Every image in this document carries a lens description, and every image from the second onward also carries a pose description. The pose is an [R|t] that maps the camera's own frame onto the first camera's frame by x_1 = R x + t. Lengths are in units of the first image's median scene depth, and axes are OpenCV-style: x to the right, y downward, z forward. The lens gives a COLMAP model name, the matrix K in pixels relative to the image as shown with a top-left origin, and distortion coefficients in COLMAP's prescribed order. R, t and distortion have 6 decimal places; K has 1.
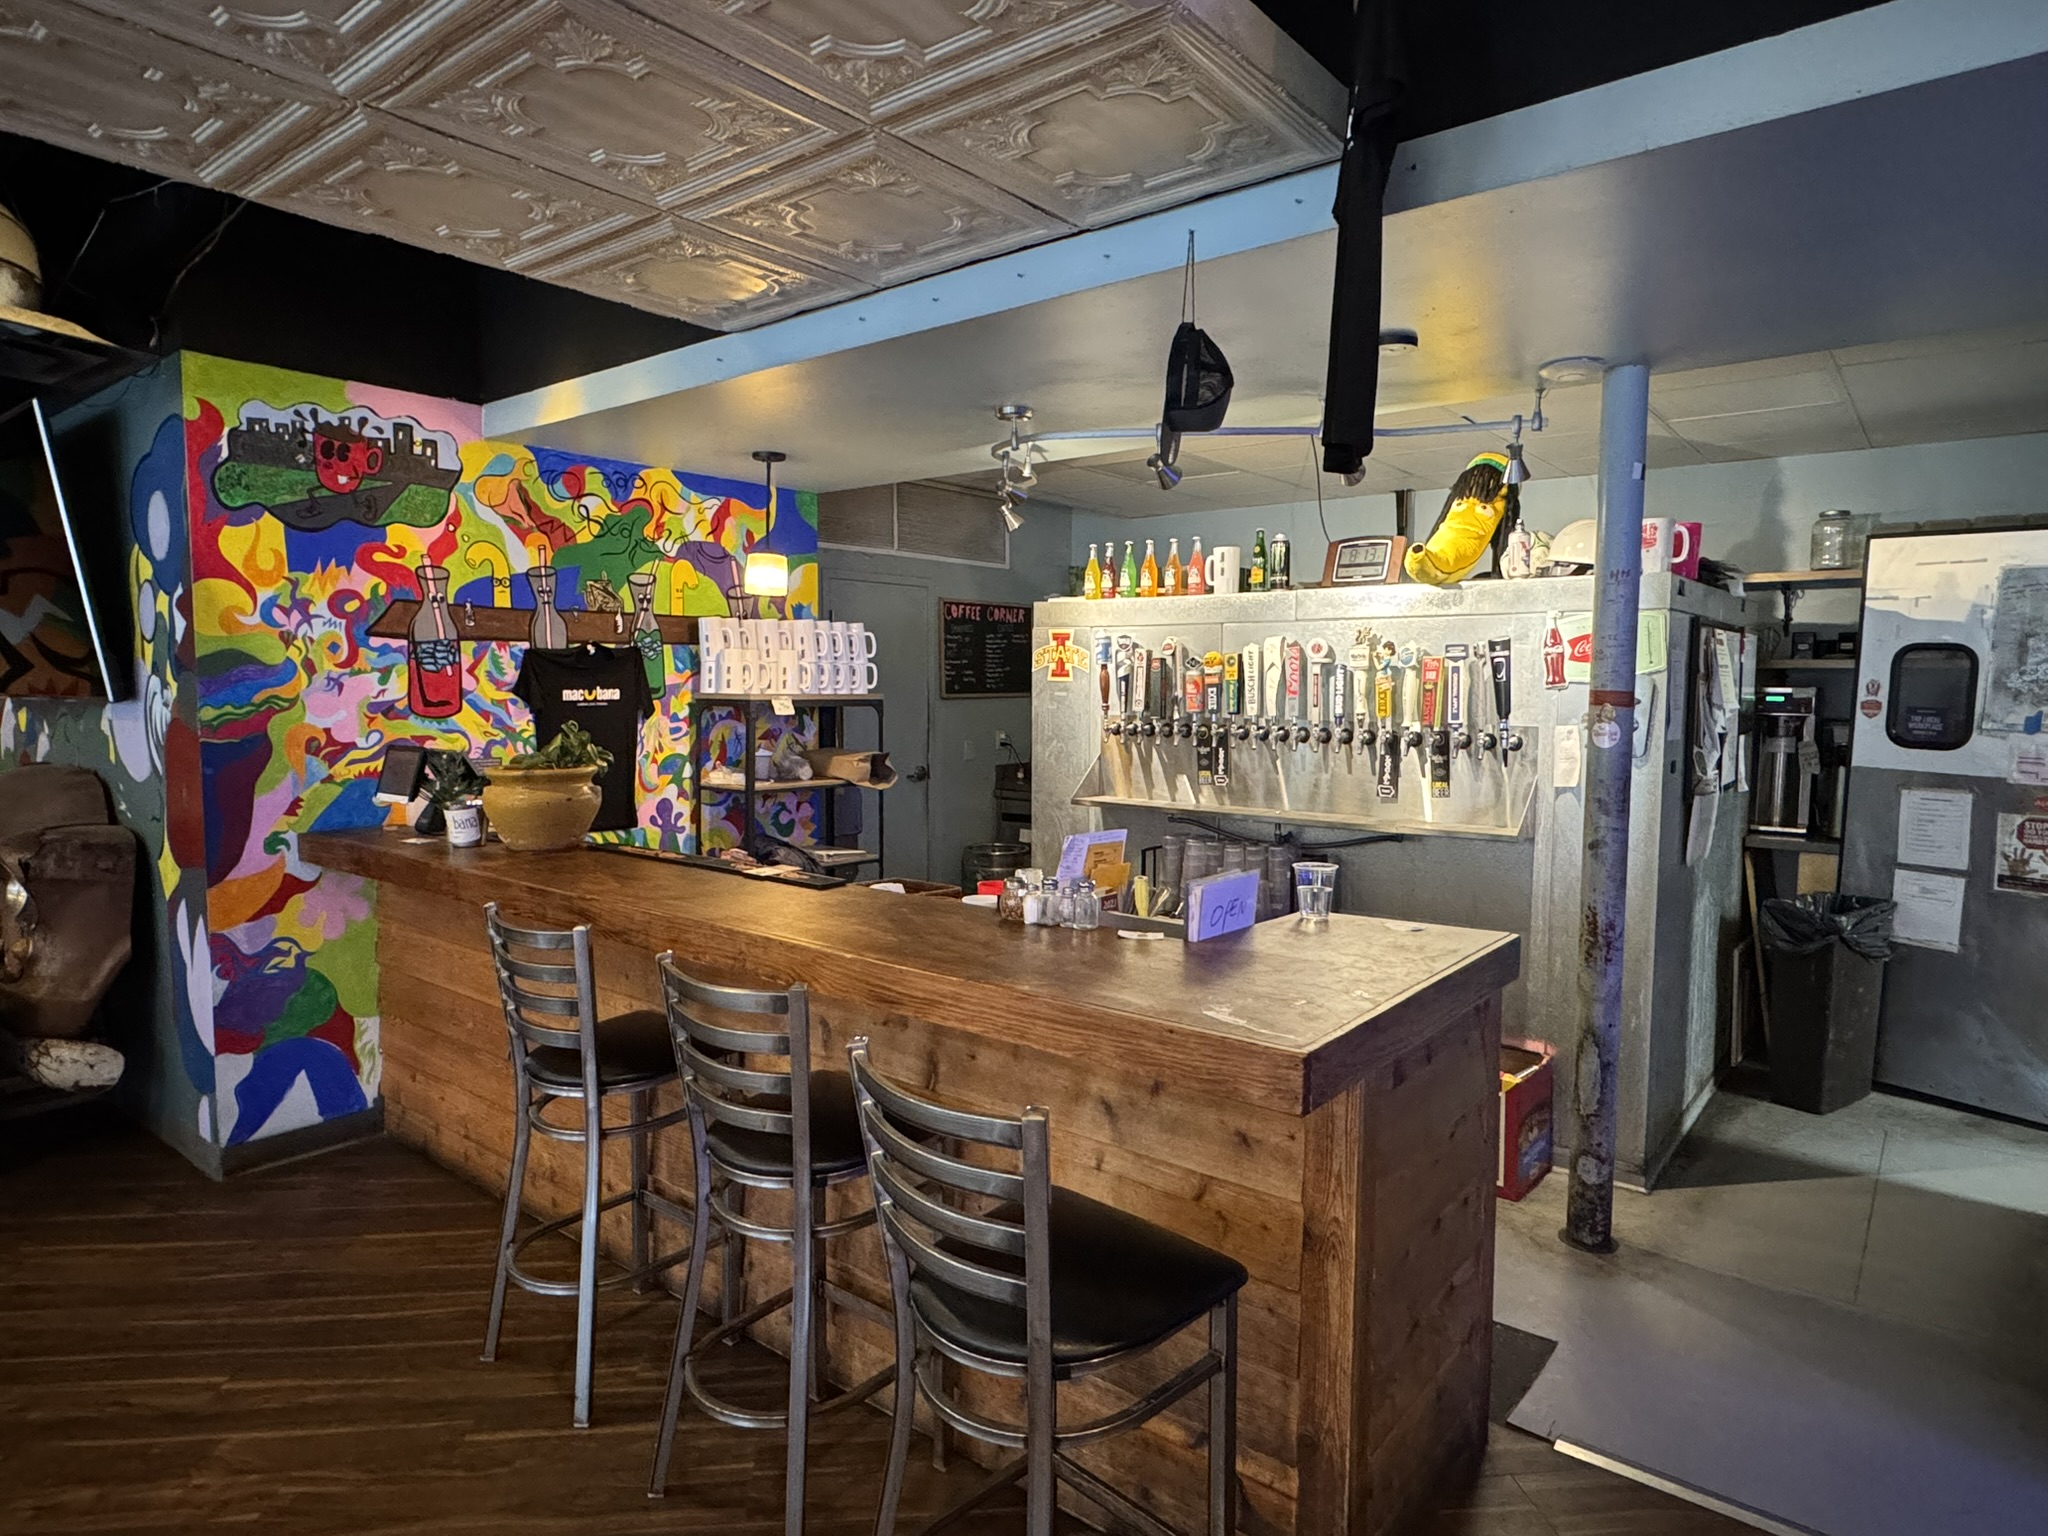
lens RADIAL K [[1185.5, 0, 1024.0], [0, 1185.5, 768.0], [0, 0, 1]] dist [0.002002, 0.000564]
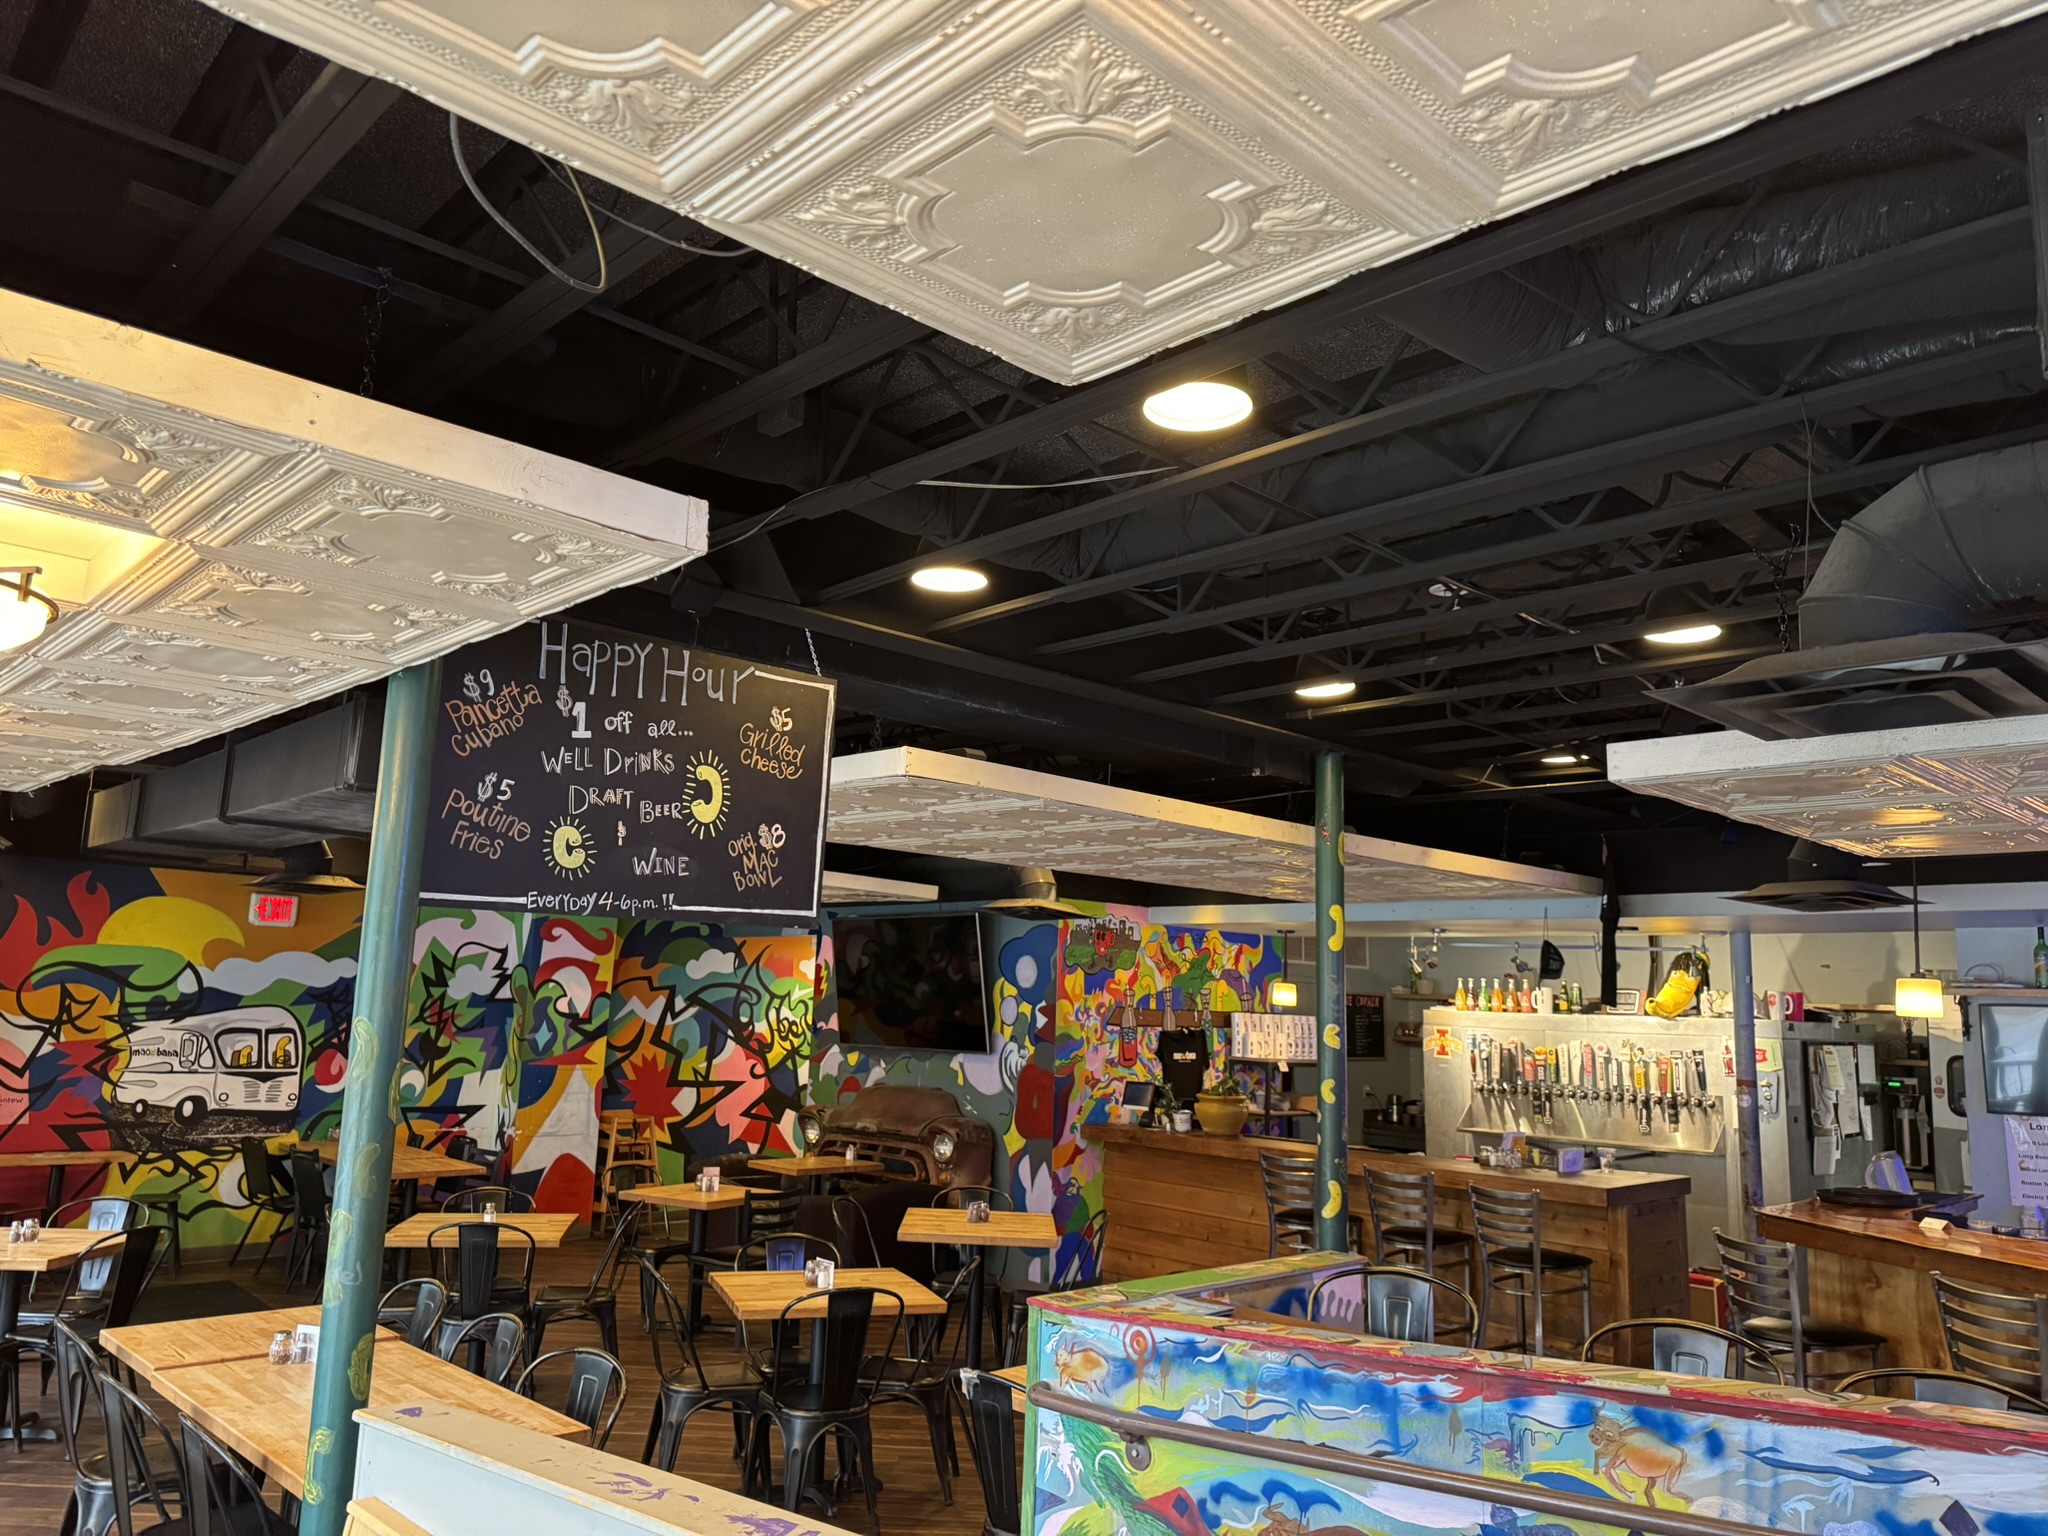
lens RADIAL K [[1448.1, 0, 1024.0], [0, 1448.1, 768.0], [0, 0, 1]] dist [0.134552, -0.212348]
pose [[0.992045, 0.007345, -0.125668, -0.355713], [-0.037220, 0.970775, -0.237087, 0.053116], [0.120254, 0.239878, 0.963326, -1.414317]]
